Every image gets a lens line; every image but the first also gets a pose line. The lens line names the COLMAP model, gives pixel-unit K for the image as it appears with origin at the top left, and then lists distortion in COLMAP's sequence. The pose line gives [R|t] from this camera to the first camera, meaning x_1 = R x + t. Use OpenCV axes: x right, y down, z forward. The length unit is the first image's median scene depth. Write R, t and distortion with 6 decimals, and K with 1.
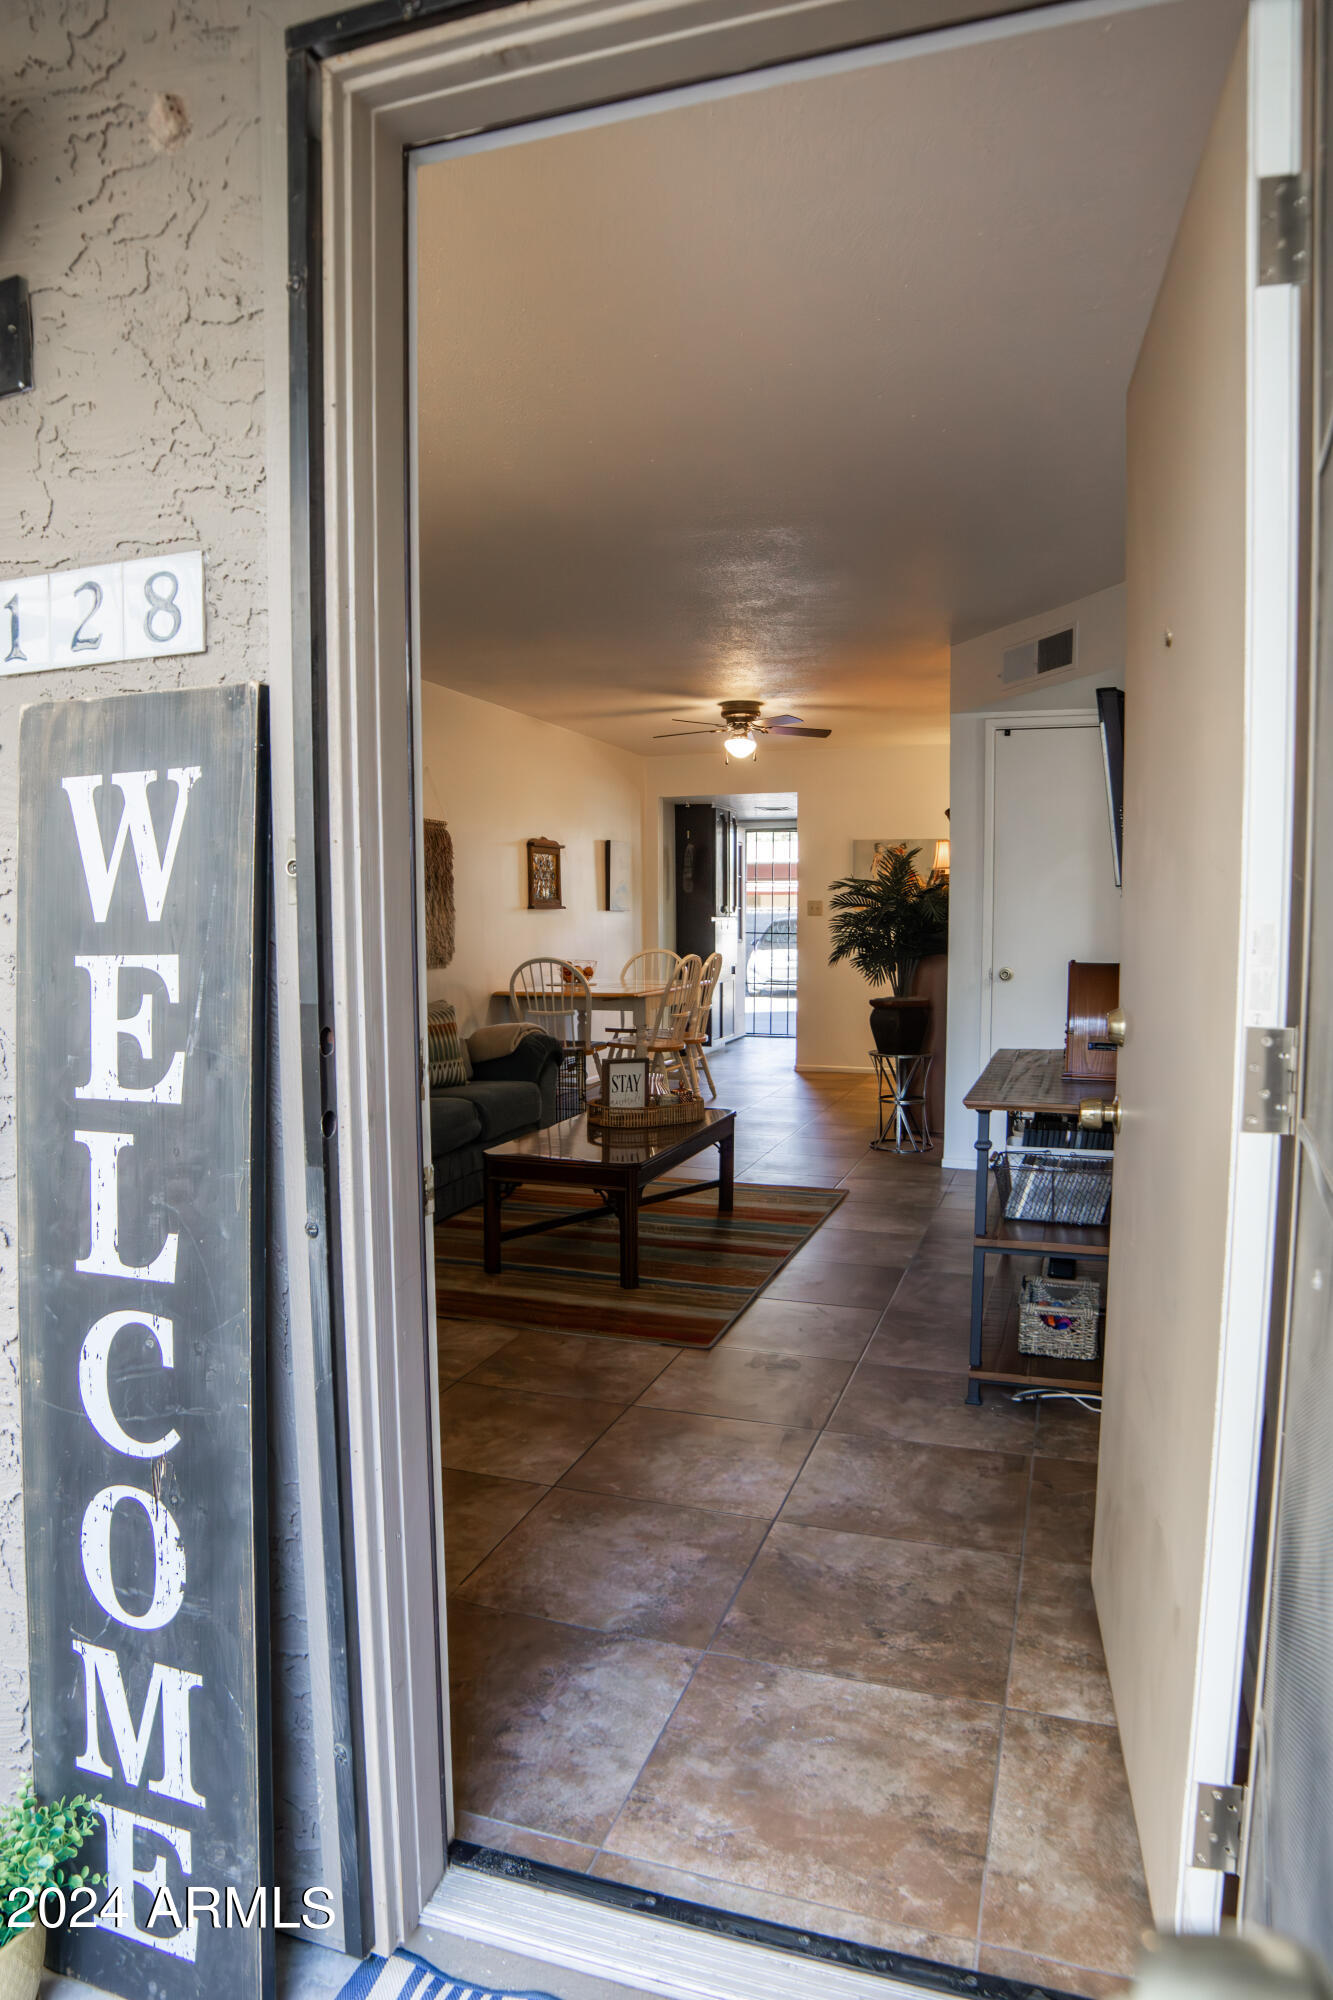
lens RADIAL K [[1245.9, 0, 658.0], [0, 1245.9, 1011.0], [0, 0, 1]] dist [-0.105184, 0.000829]
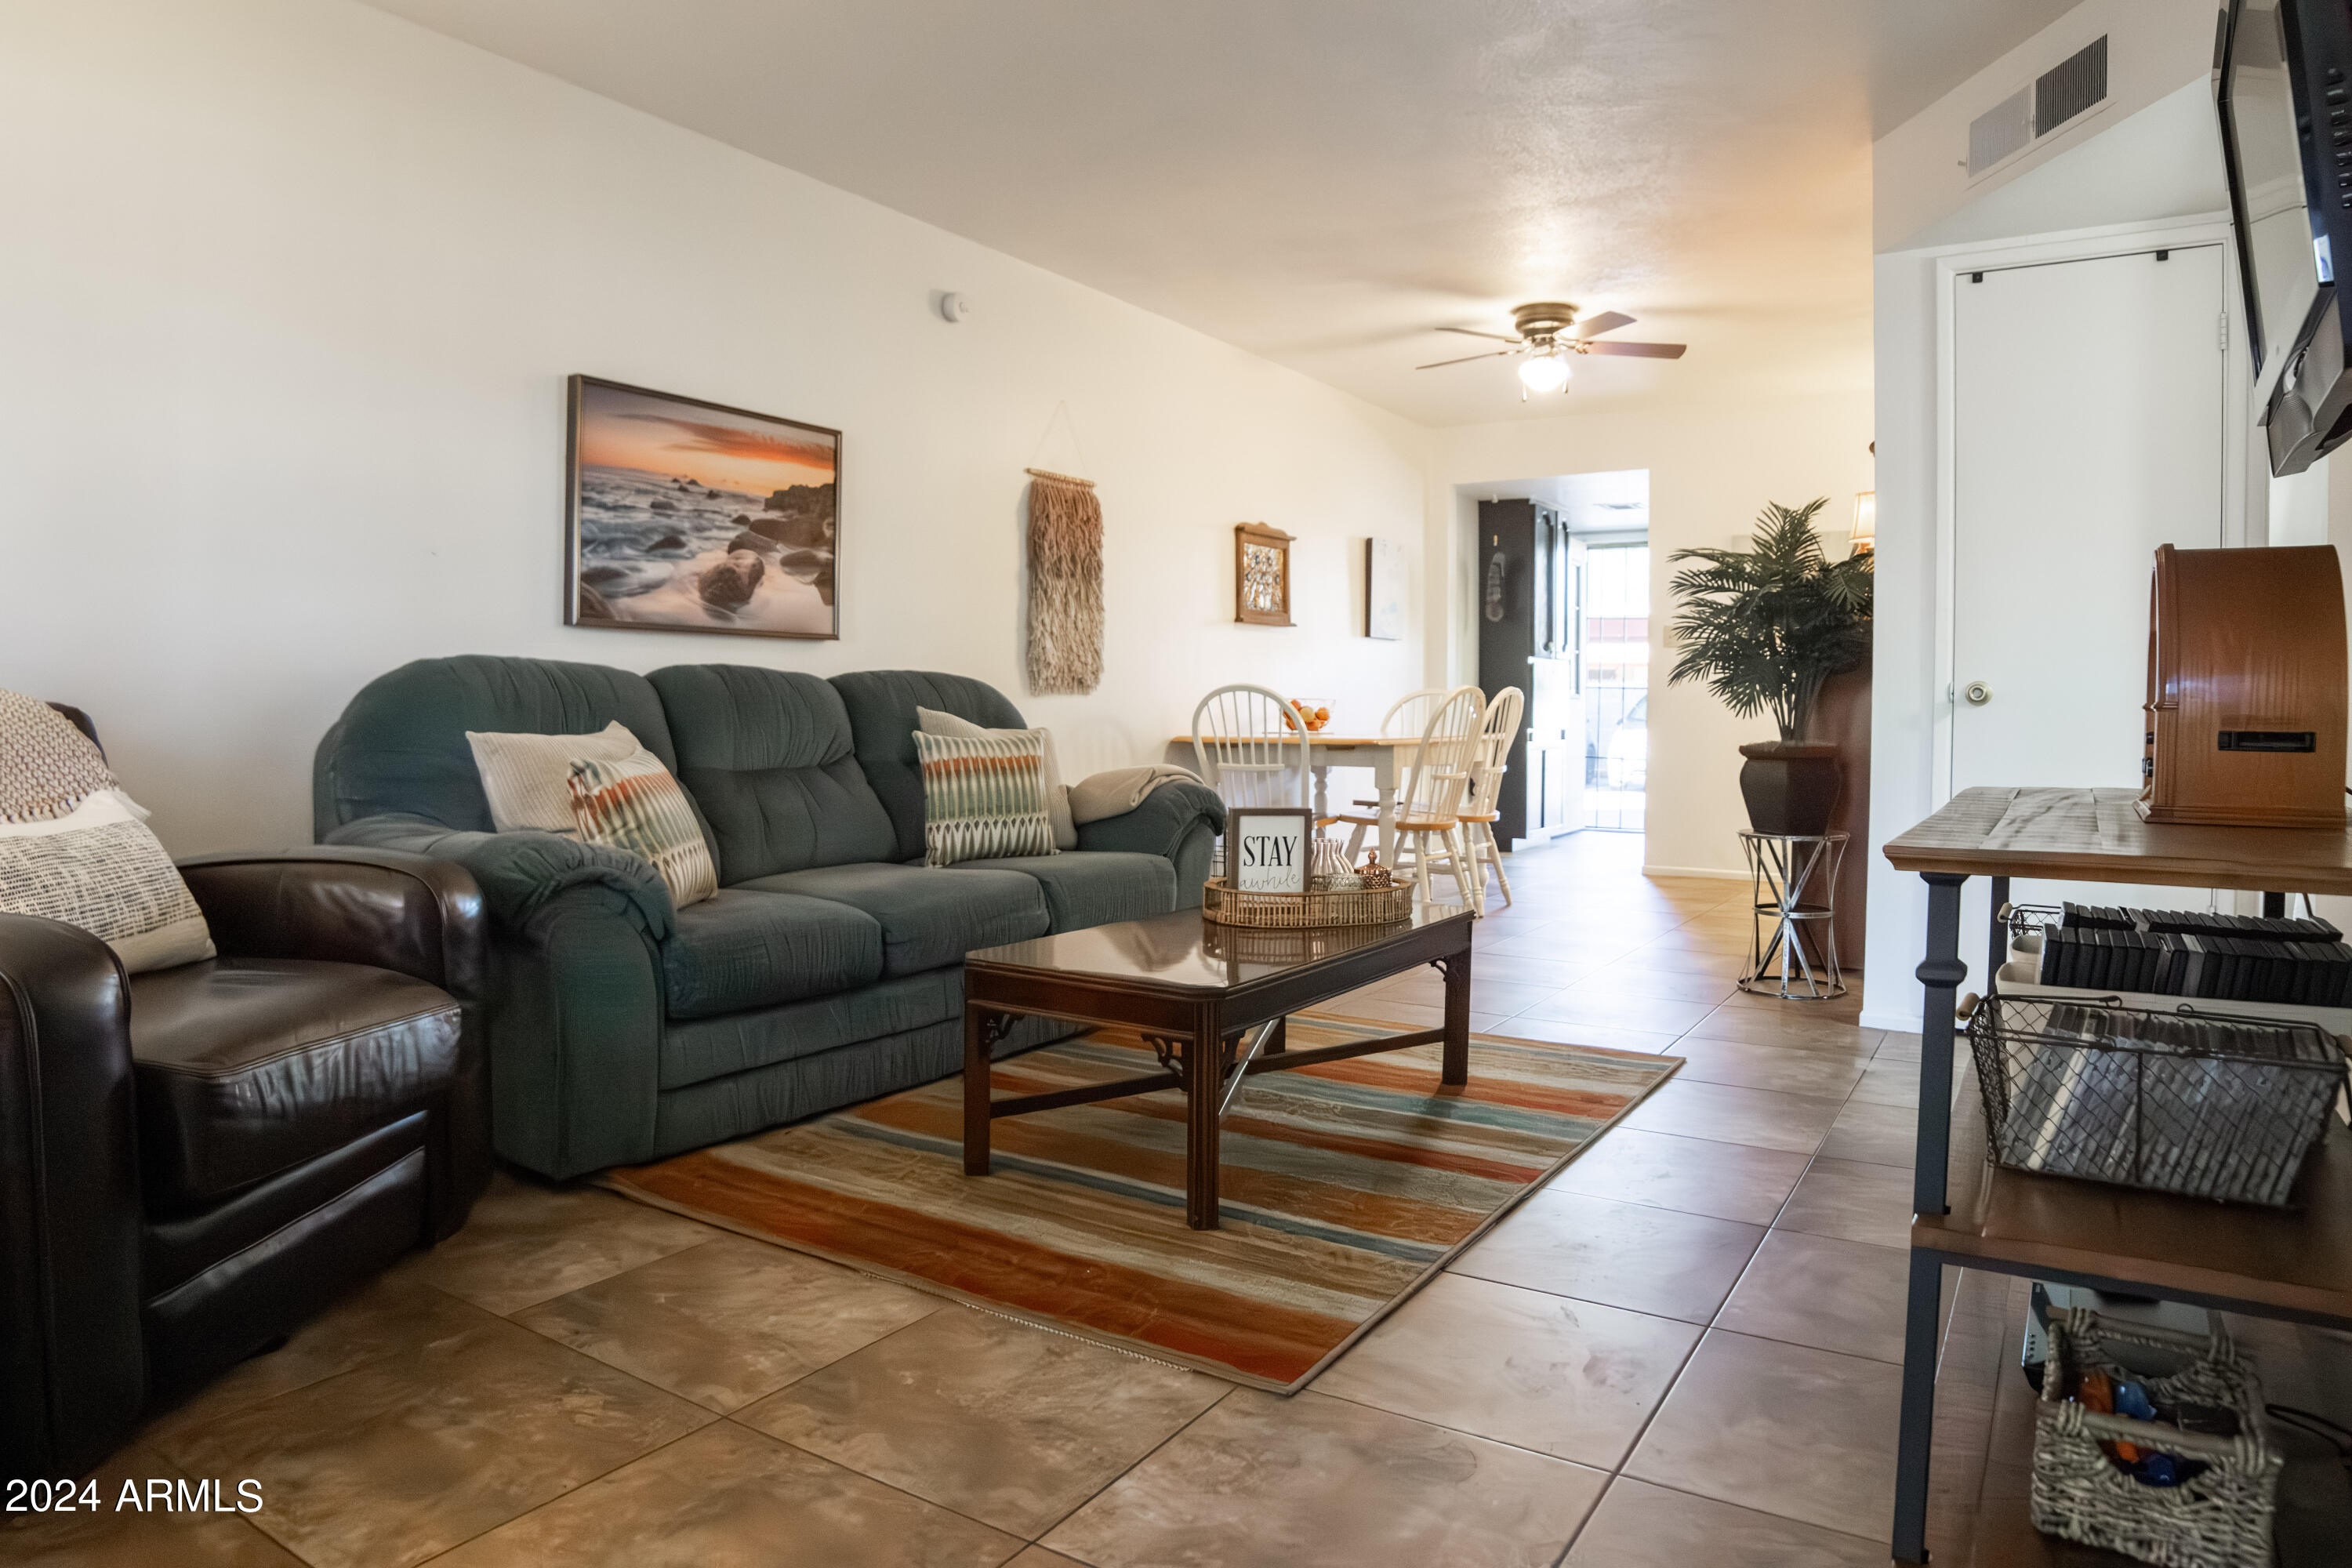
lens RADIAL K [[1469.7, 0, 1148.6], [0, 1469.7, 749.7], [0, 0, 1]] dist [-0.119135, 0.045905]
pose [[0.969432, 0.013584, -0.244984, 0.070870], [-0.024645, 0.998808, -0.042143, 0.034448], [0.244120, 0.046892, 0.968611, 0.274642]]
